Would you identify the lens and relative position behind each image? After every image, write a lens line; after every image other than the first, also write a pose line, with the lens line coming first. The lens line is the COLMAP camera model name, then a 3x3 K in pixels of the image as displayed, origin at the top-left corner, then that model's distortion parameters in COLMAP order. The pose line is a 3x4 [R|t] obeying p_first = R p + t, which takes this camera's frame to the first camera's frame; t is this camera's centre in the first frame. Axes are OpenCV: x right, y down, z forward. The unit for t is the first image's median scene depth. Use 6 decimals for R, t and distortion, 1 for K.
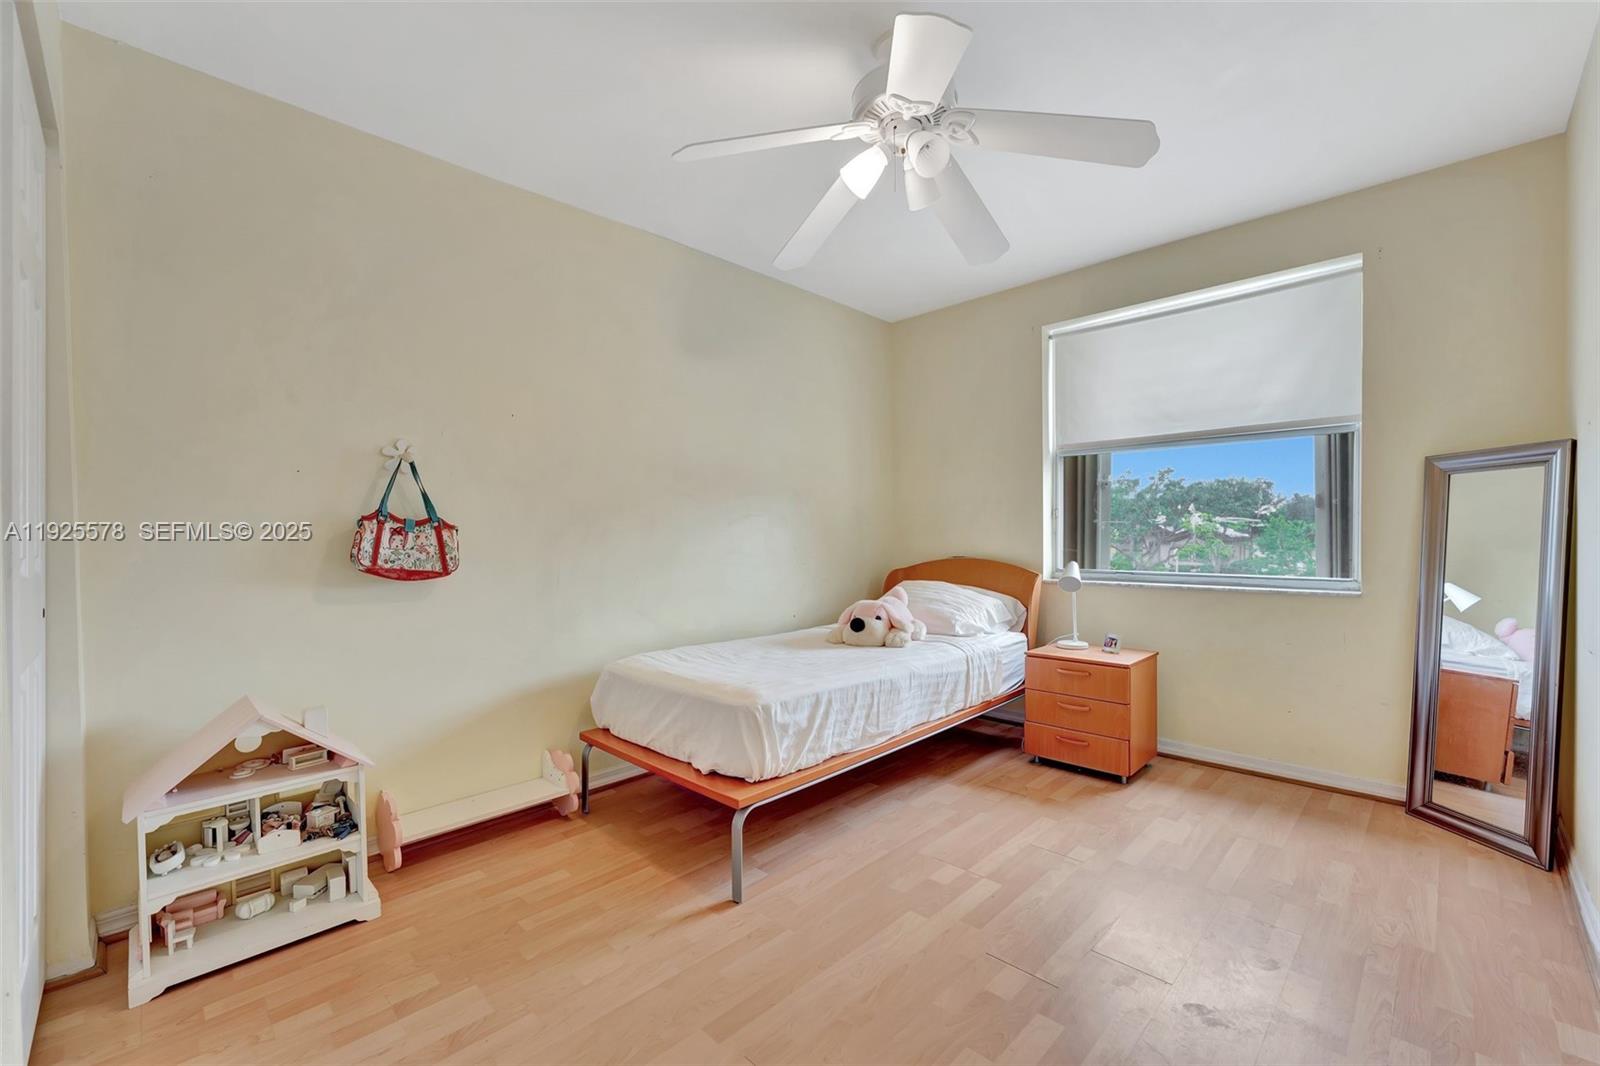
lens RADIAL K [[664.3, 0, 800.0], [0, 664.3, 533.0], [0, 0, 1]] dist [-0.000829, -0.000047]
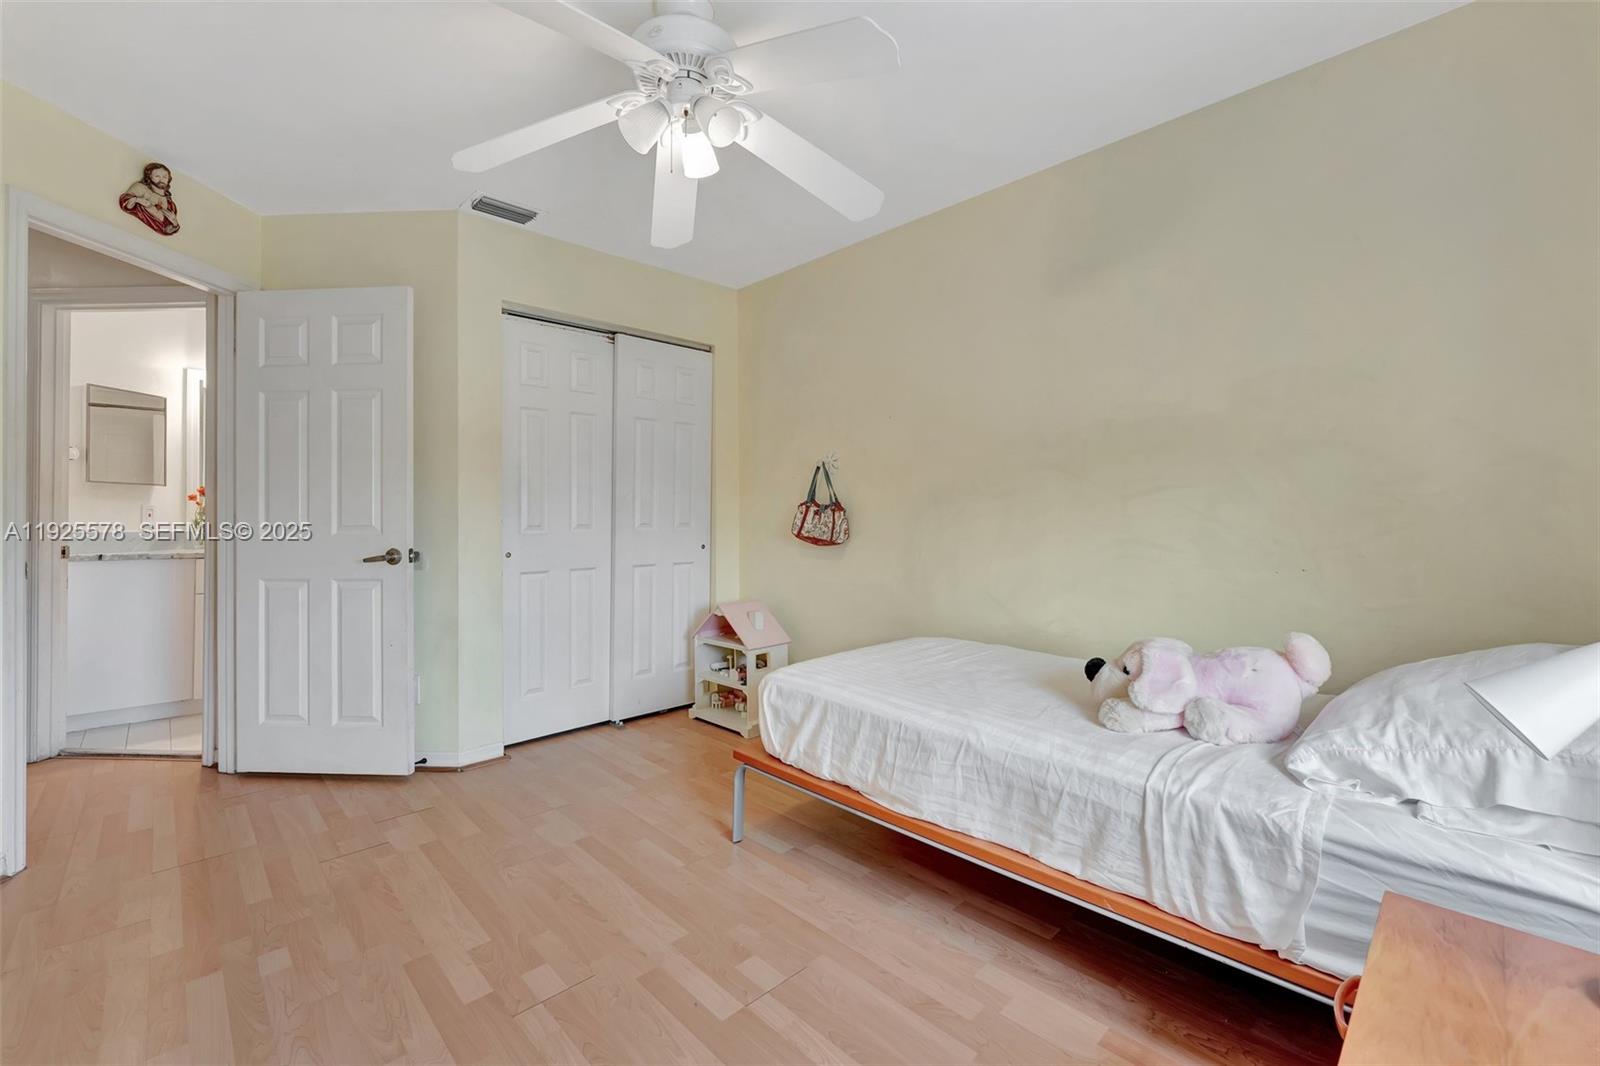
lens RADIAL K [[662.3, 0, 802.3], [0, 662.3, 507.6], [0, 0, 1]] dist [0.000773, -0.000094]
pose [[-0.015123, -0.007899, -0.999854, 0.881644], [-0.003733, 0.999962, -0.007843, -0.001734], [0.999879, 0.003614, -0.015152, 0.961657]]
